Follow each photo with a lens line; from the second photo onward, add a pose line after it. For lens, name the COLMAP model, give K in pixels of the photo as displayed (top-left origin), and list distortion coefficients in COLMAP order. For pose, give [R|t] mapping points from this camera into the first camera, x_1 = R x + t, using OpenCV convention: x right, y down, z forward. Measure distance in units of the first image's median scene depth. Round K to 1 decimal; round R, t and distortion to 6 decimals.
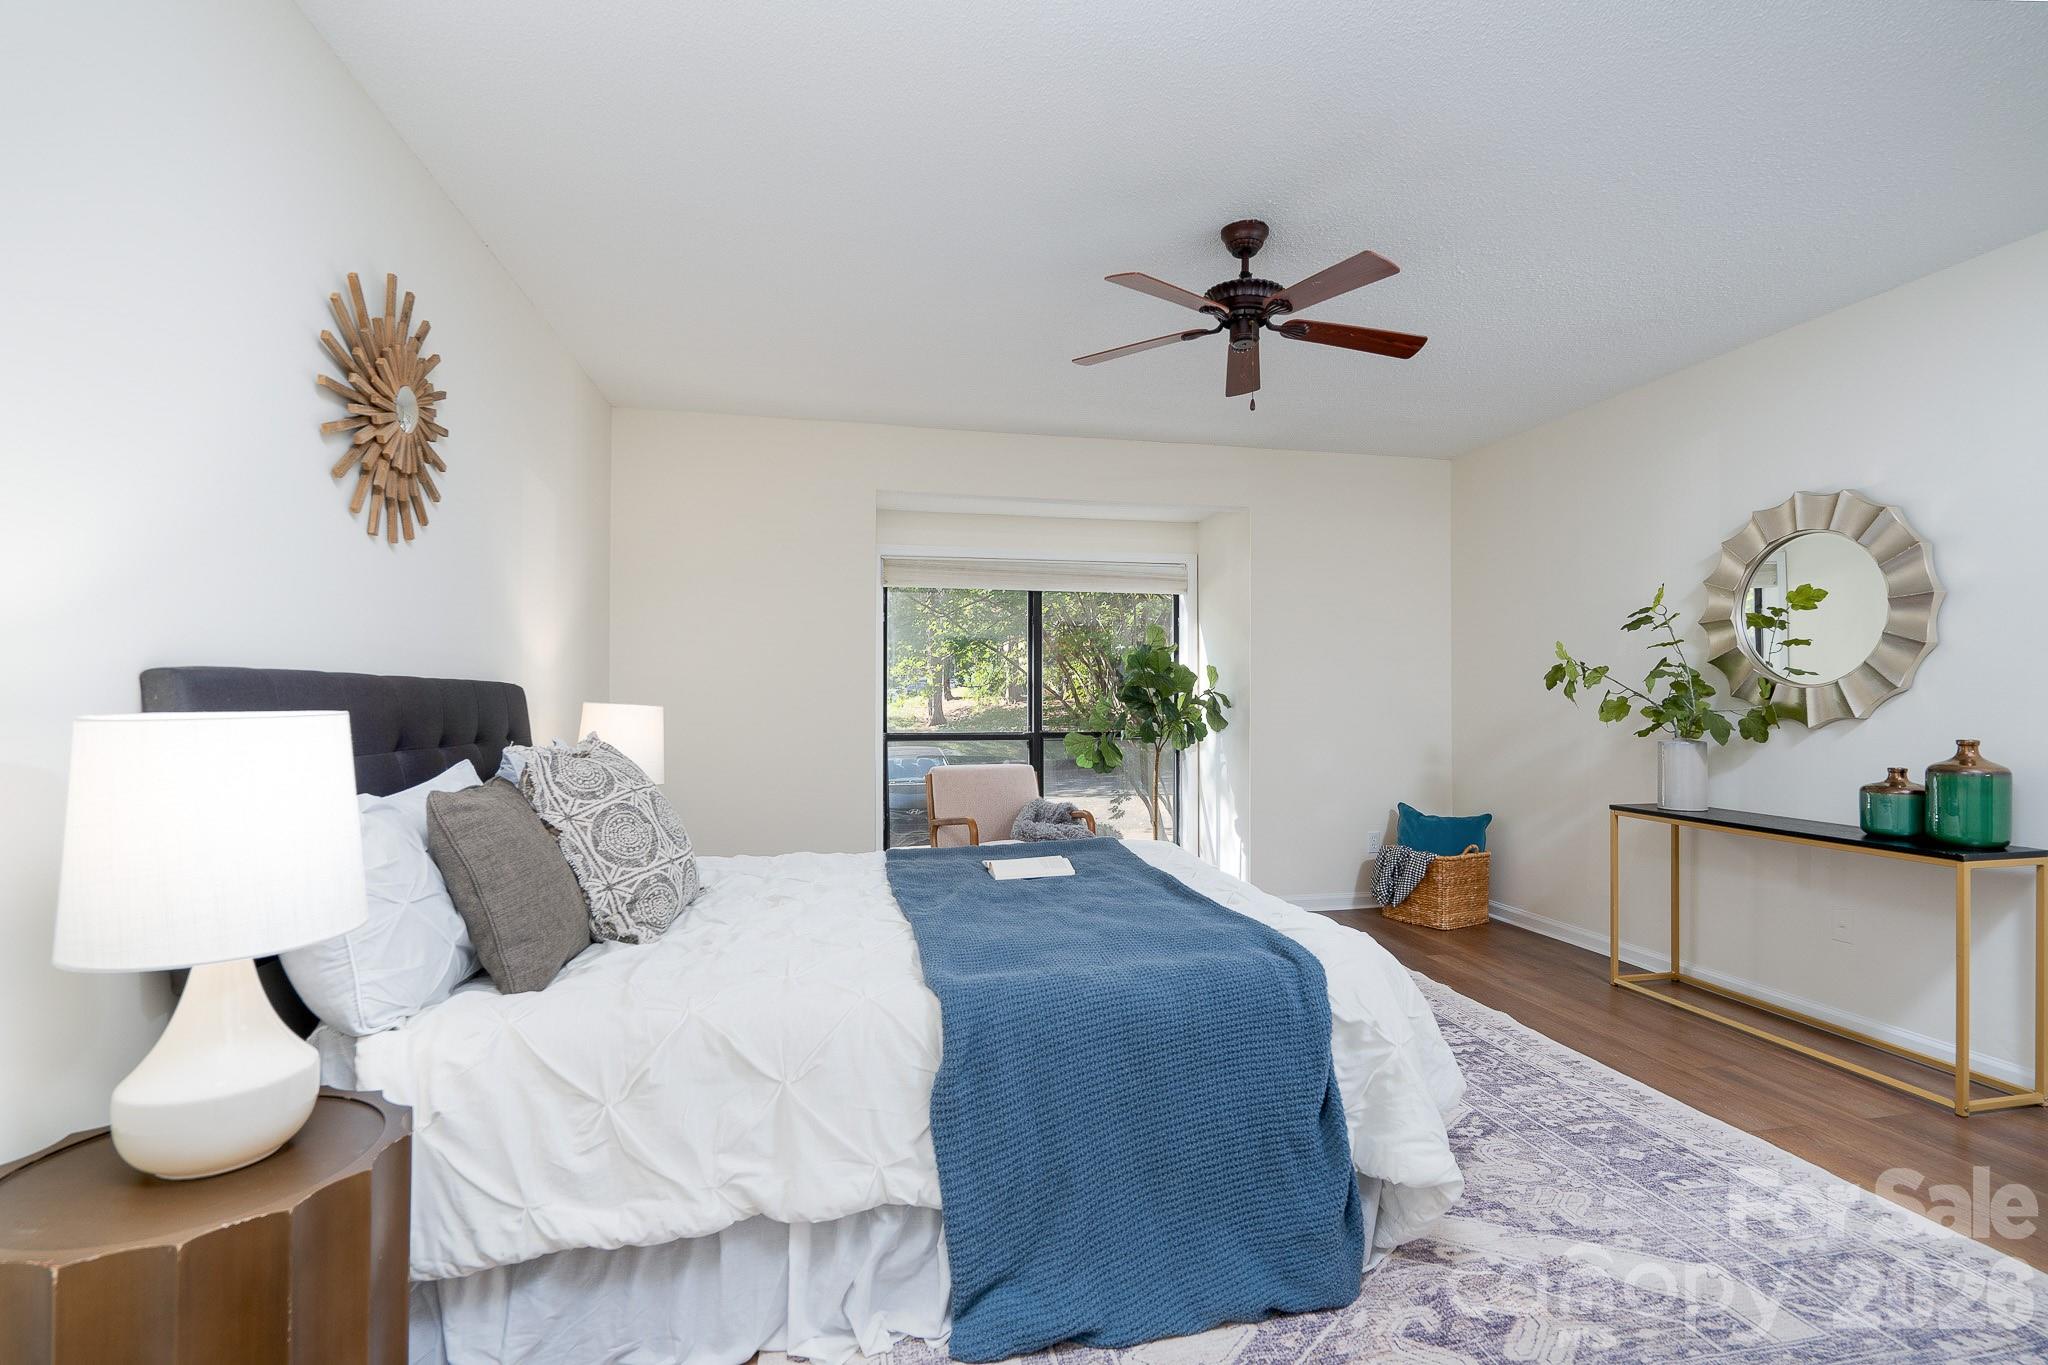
lens RADIAL K [[942.1, 0, 1070.0], [0, 942.1, 683.5], [0, 0, 1]] dist [-0.005254, -0.000867]
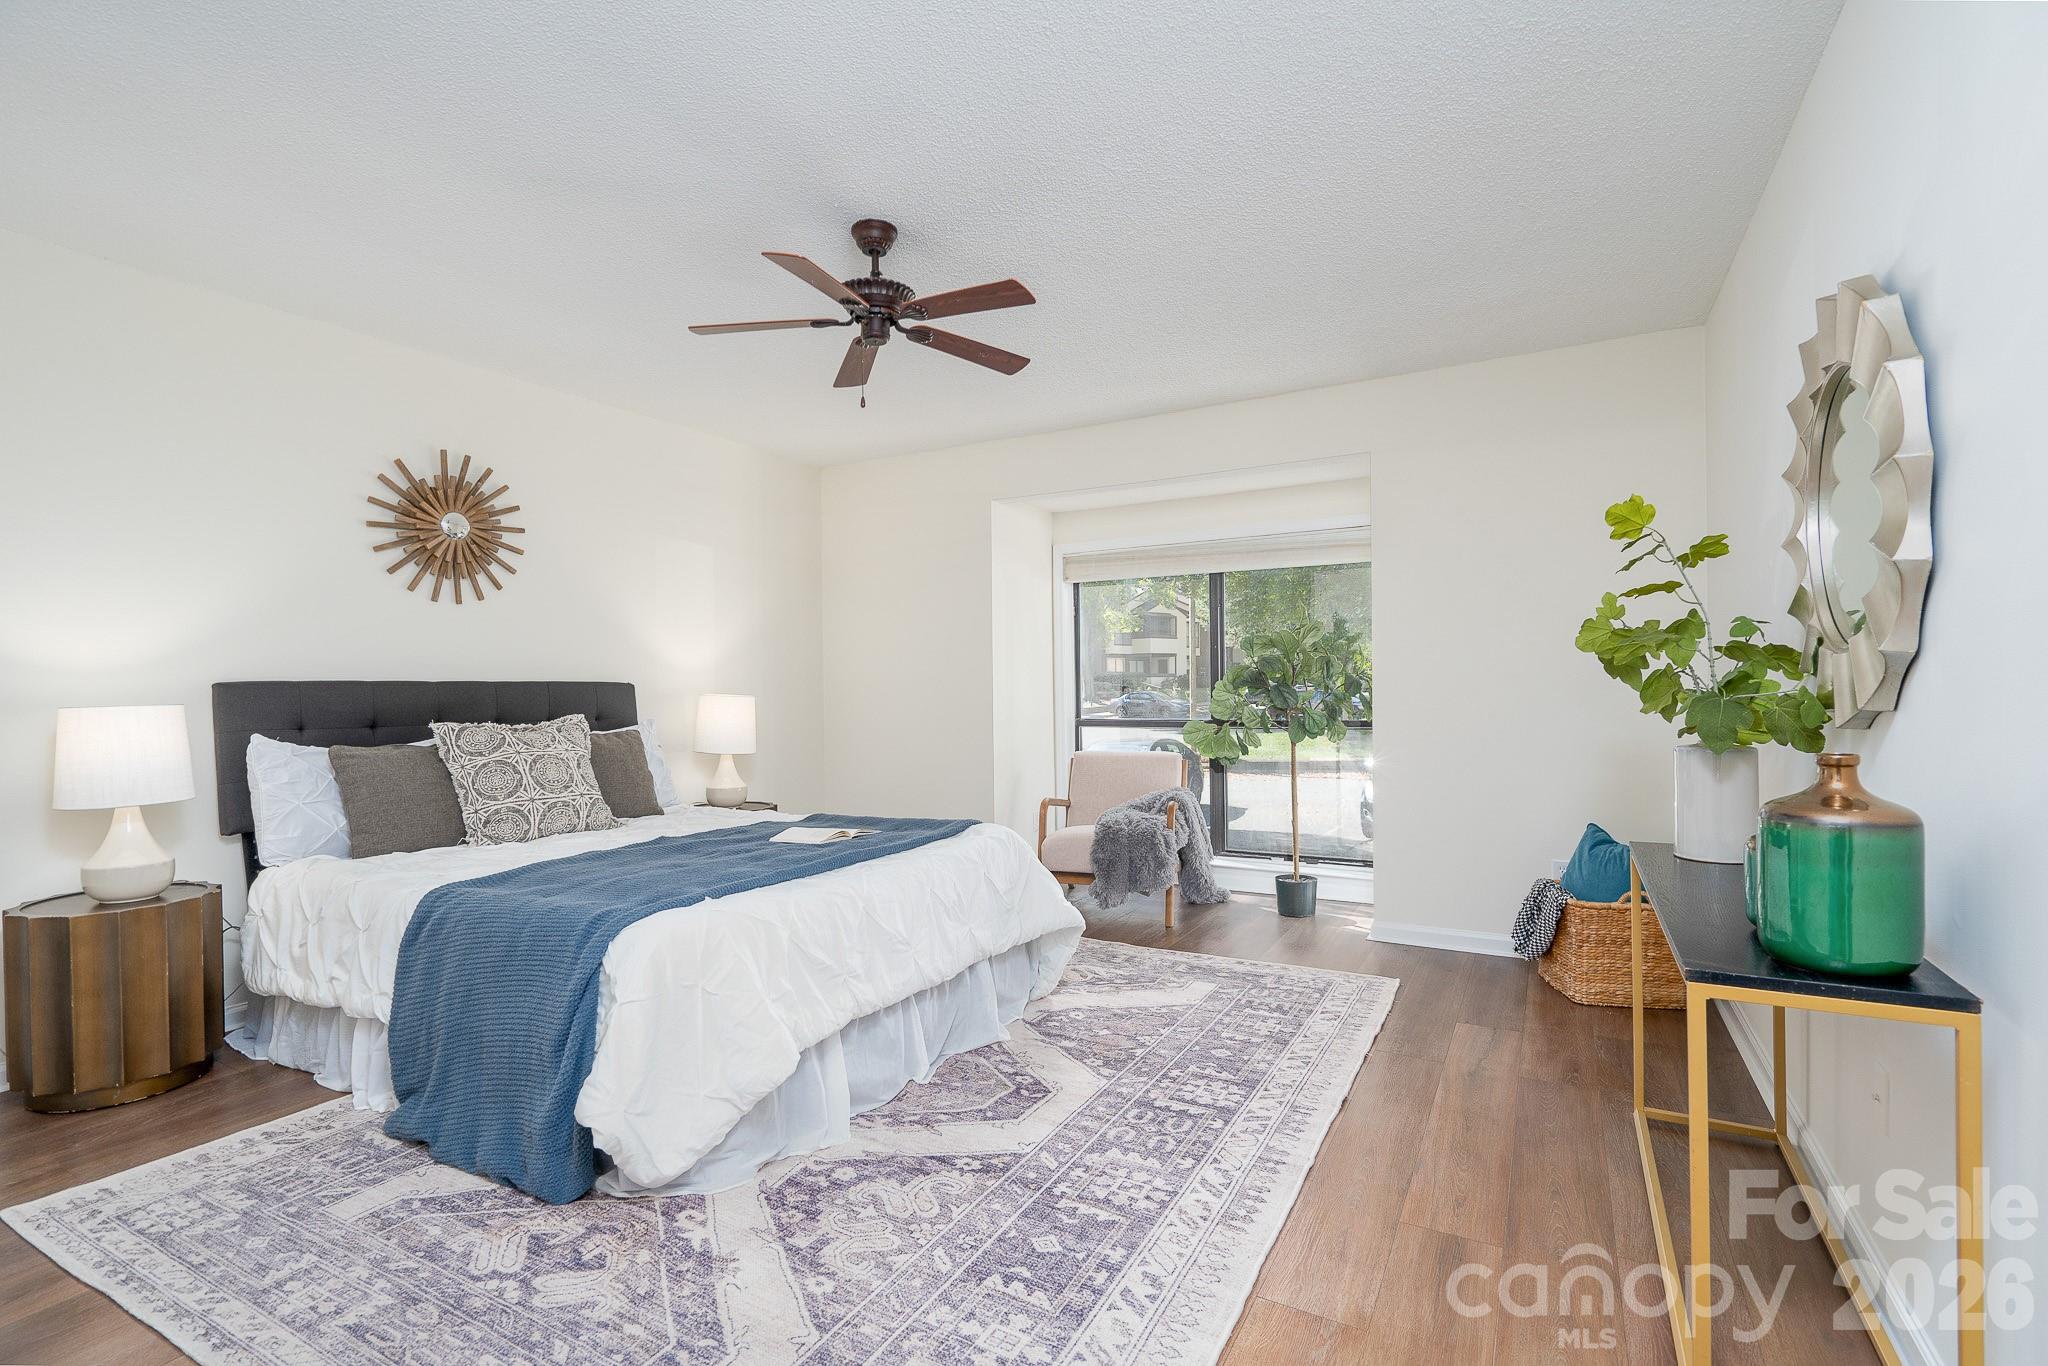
lens RADIAL K [[942.1, 0, 1036.9], [0, 942.1, 685.7], [0, 0, 1]] dist [-0.005254, -0.000867]
pose [[0.746558, -0.010285, -0.665241, 1.162595], [0.022219, 0.999708, 0.009479, 0.008461], [0.664950, -0.021857, 0.746568, 0.402995]]
